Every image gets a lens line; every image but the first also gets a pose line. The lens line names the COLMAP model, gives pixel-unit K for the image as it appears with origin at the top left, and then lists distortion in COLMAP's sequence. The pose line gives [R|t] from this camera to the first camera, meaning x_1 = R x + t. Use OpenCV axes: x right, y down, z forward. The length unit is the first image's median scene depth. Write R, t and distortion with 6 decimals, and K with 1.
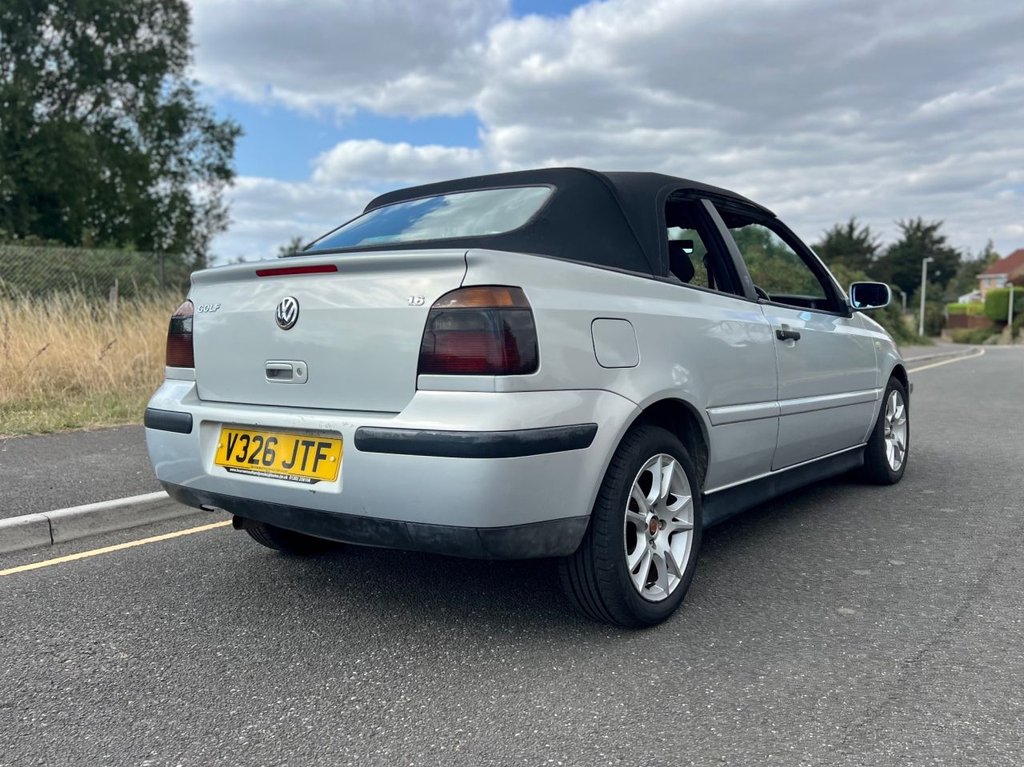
lens RADIAL K [[905.0, 0, 536.3], [0, 905.0, 356.0], [0, 0, 1]] dist [0.015636, 0.028785]
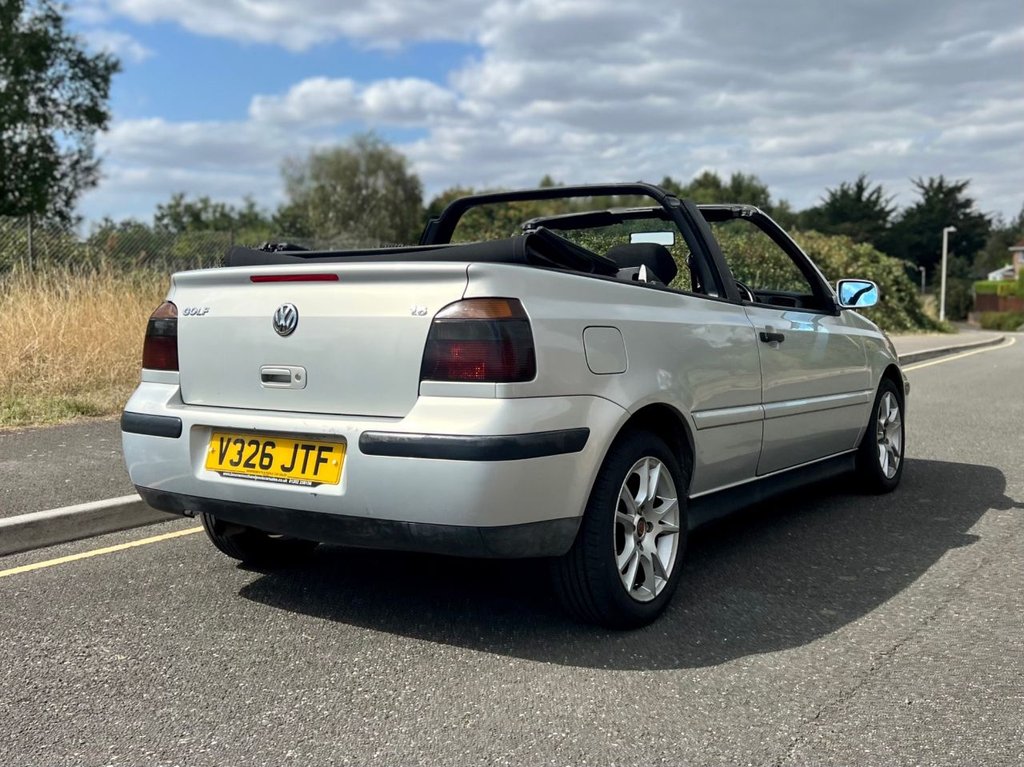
lens RADIAL K [[1129.2, 0, 525.2], [0, 1129.2, 312.7], [0, 0, 1]] dist [0.037923, 0.000000]
pose [[0.998952, 0.005445, 0.045436, -0.056311], [-0.004301, 0.999672, -0.025241, -0.021289], [-0.045559, 0.025019, 0.998648, -0.256461]]
